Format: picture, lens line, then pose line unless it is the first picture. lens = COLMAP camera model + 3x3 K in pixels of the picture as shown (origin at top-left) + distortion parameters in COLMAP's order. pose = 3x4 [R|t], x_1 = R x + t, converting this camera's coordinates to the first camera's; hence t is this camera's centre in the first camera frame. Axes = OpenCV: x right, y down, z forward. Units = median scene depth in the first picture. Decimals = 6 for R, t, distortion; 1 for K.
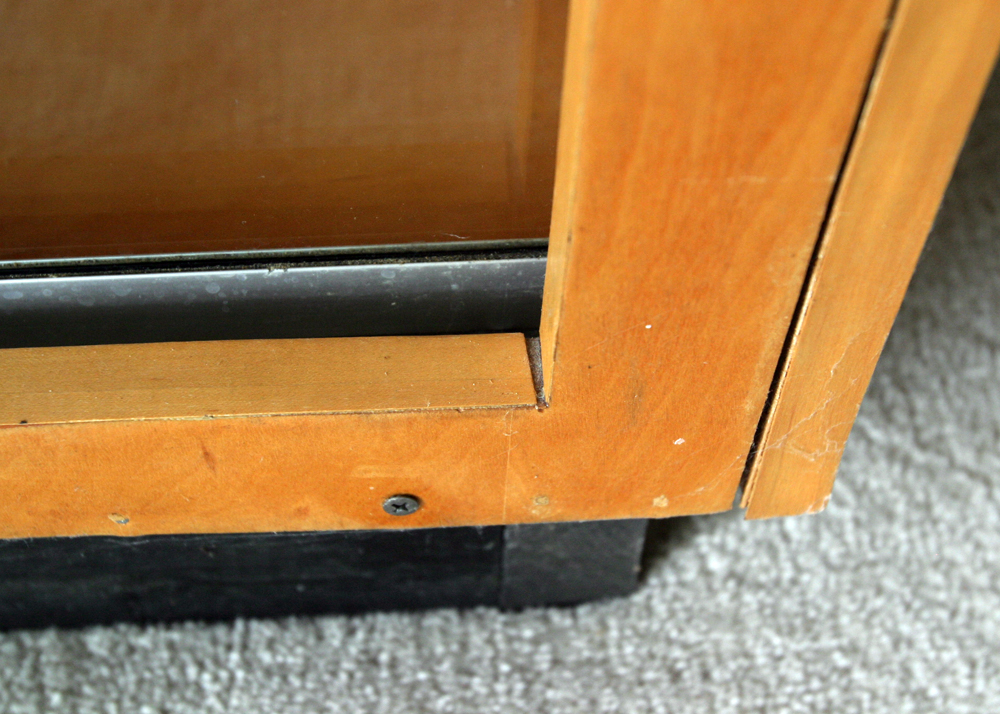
lens RADIAL K [[1522.3, 0, 499.9], [0, 1522.3, 358.8], [0, 0, 1]] dist [-0.012278, 0.000000]
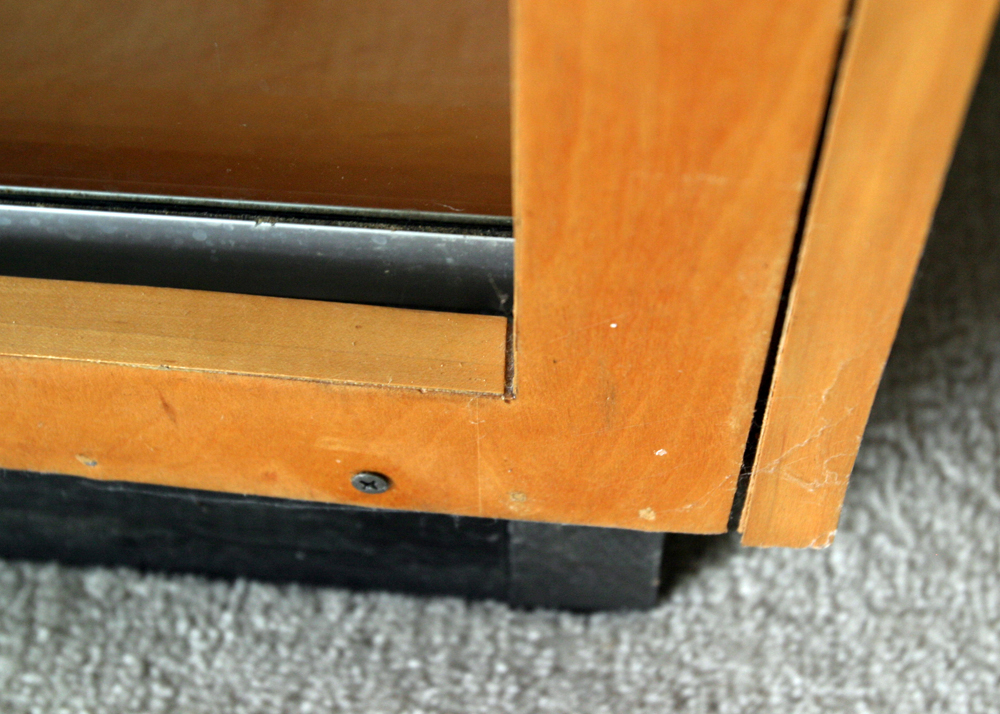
lens RADIAL K [[1613.9, 0, 499.5], [0, 1613.9, 355.1], [0, 0, 1]] dist [-0.004676, 0.000000]
pose [[0.983871, 0.114806, -0.137179, 0.144698], [-0.112683, 0.993361, 0.023165, -0.015813], [0.138928, -0.007334, 0.990275, 0.012150]]
